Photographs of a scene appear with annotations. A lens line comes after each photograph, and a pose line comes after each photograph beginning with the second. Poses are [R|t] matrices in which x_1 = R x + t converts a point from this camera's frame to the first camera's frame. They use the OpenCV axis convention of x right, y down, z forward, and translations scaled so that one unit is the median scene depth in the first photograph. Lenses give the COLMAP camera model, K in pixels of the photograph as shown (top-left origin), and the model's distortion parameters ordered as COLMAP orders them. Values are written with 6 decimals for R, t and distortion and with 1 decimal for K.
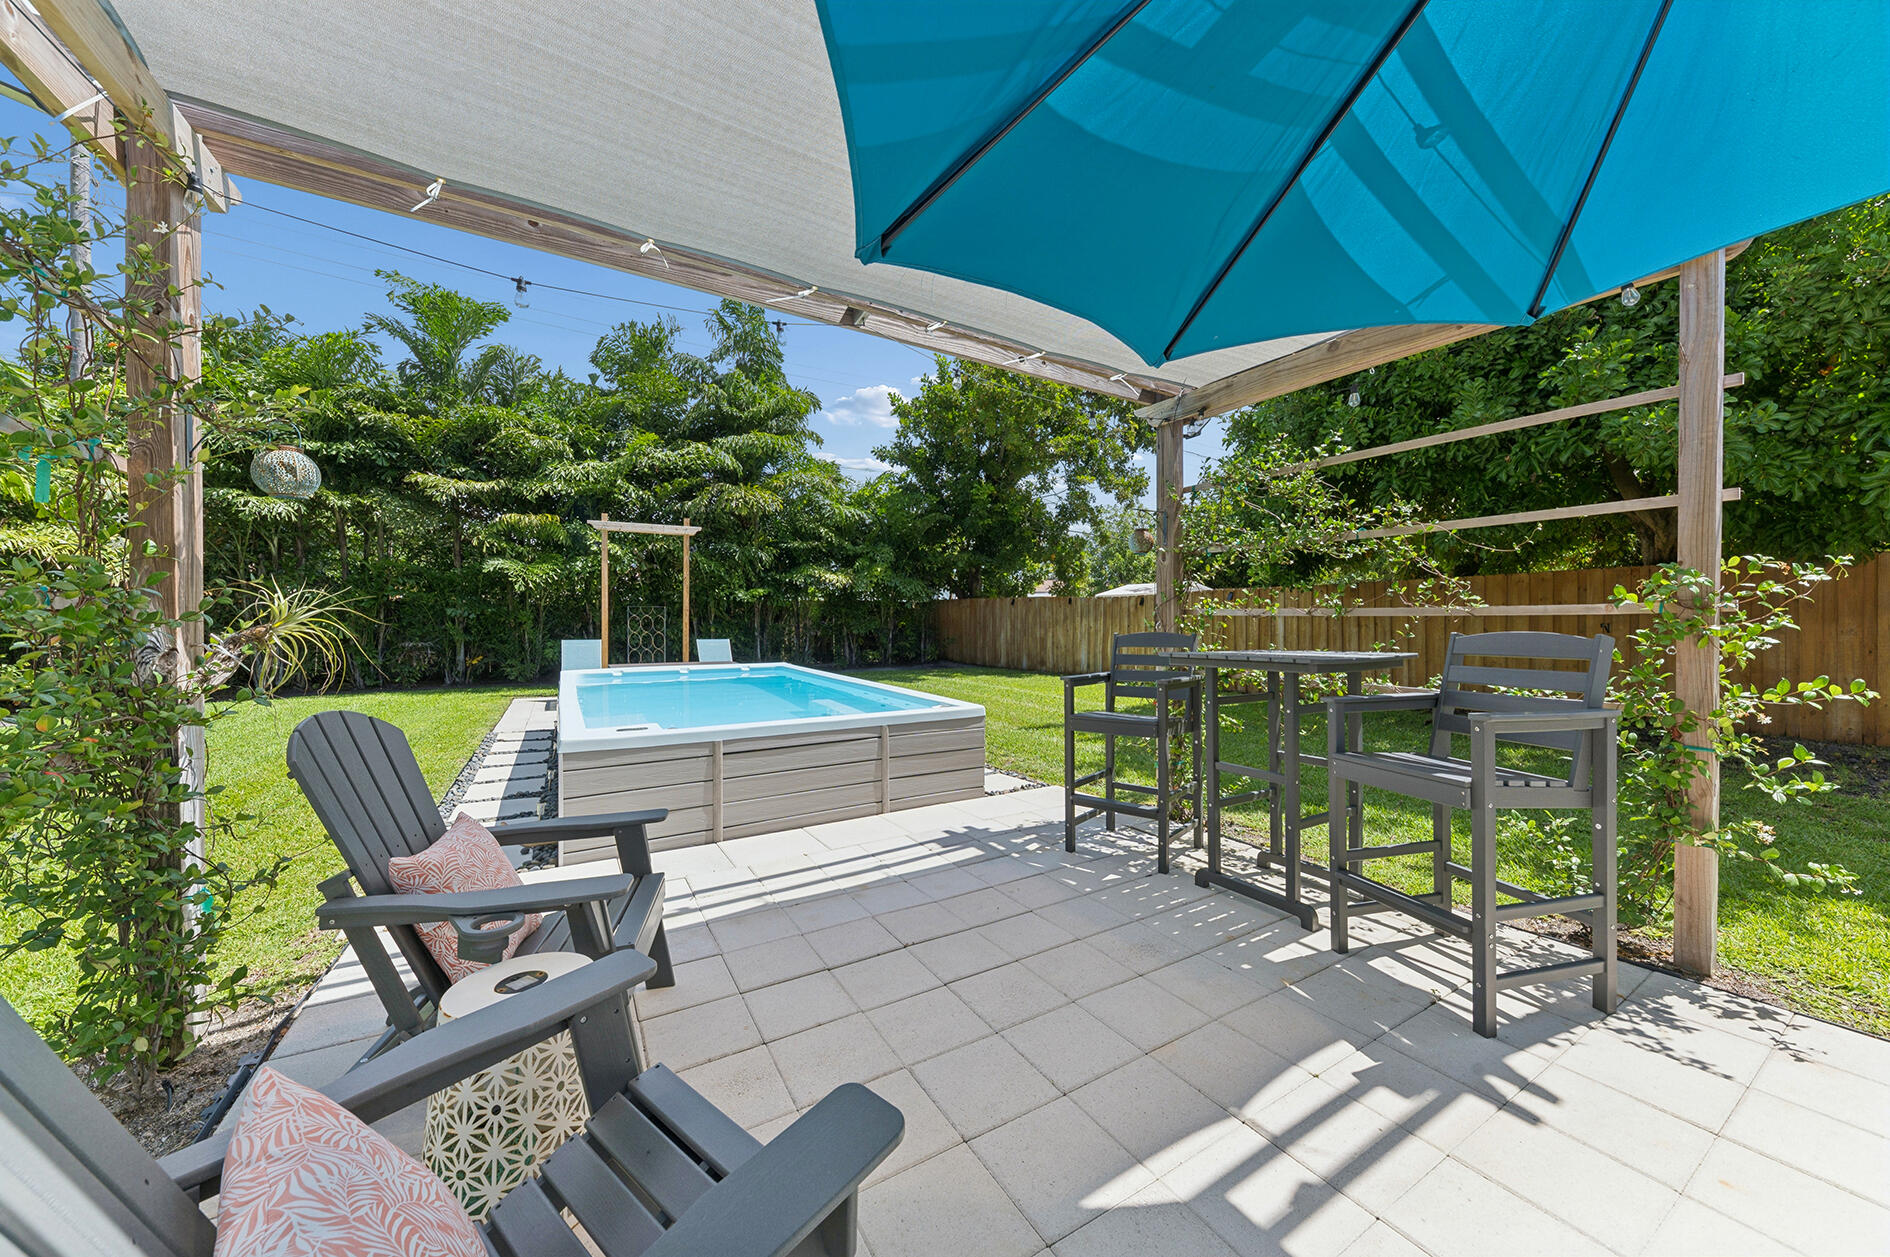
lens RADIAL K [[653.4, 0, 954.2], [0, 653.4, 615.8], [0, 0, 1]] dist [0.000661, -0.002022]
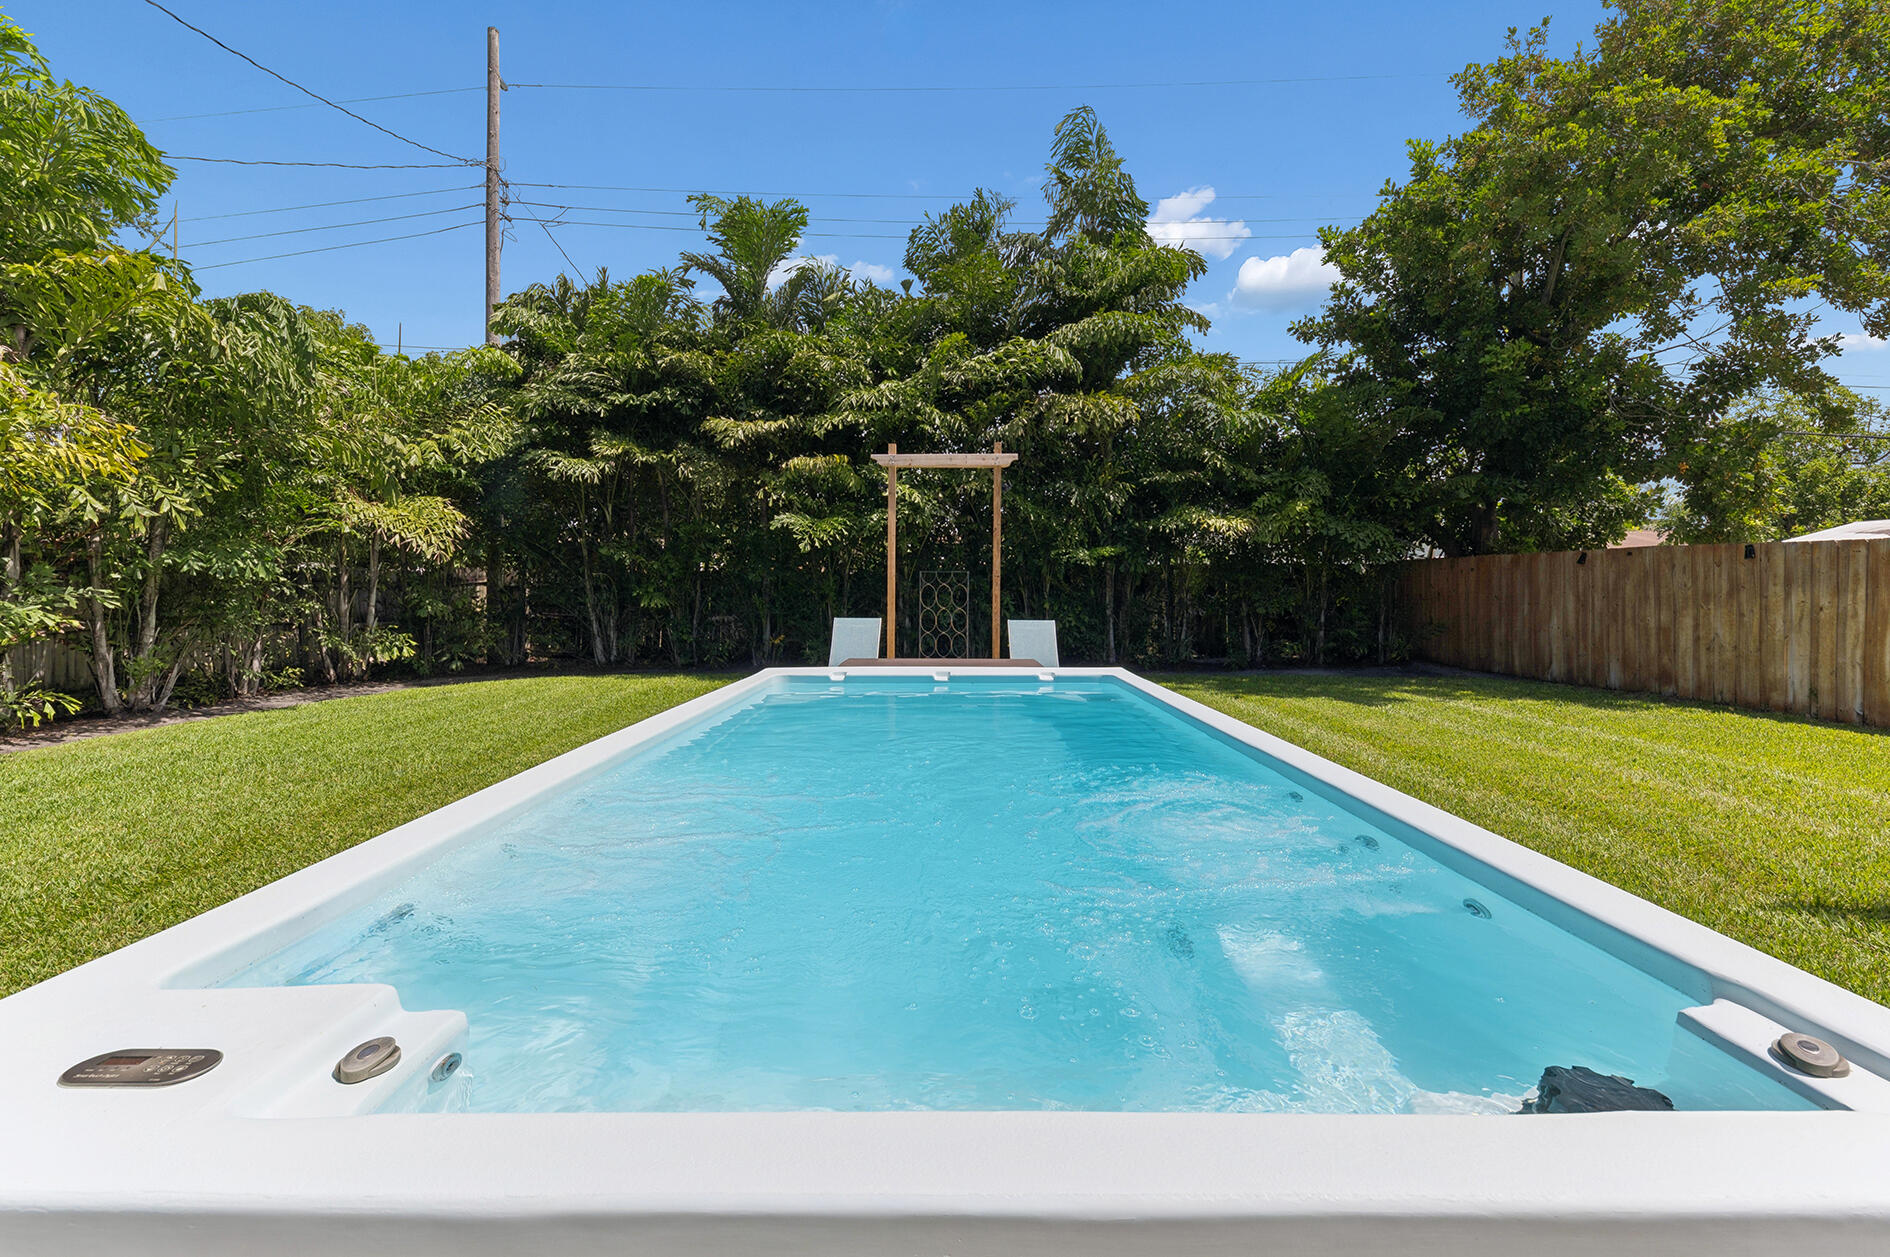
lens RADIAL K [[771.0, 0, 951.1], [0, 771.0, 587.0], [0, 0, 1]] dist [0.018902, 0.000029]
pose [[0.862237, -0.003808, -0.506490, -0.032555], [0.001199, 0.999984, -0.005476, 0.005186], [0.506503, 0.004114, 0.862228, 0.211747]]
